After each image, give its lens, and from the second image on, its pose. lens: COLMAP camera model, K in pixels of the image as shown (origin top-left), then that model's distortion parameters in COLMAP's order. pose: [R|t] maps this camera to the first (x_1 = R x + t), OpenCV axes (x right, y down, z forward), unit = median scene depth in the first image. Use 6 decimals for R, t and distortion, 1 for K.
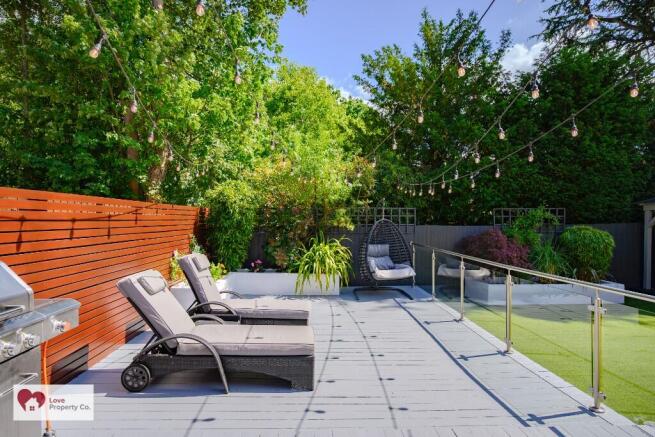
lens RADIAL K [[357.9, 0, 325.3], [0, 357.9, 217.8], [0, 0, 1]] dist [-0.001983, 0.002807]
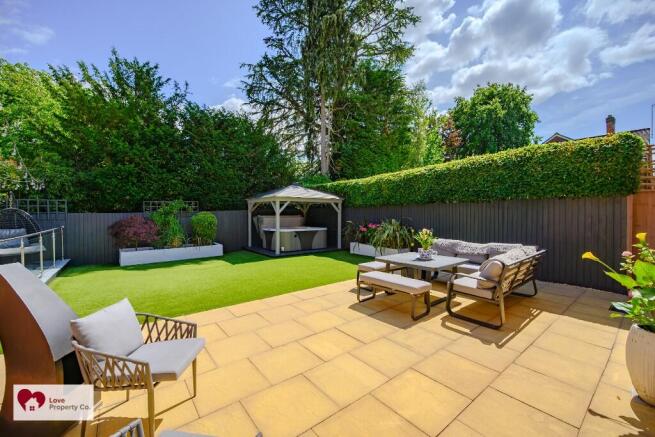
lens RADIAL K [[259.0, 0, 330.7], [0, 259.0, 219.4], [0, 0, 1]] dist [-0.007301, 0.001227]
pose [[0.814723, -0.027882, 0.579180, 0.597424], [0.005550, 0.999172, 0.040293, 0.015207], [-0.579824, -0.029614, 0.814203, -0.413305]]
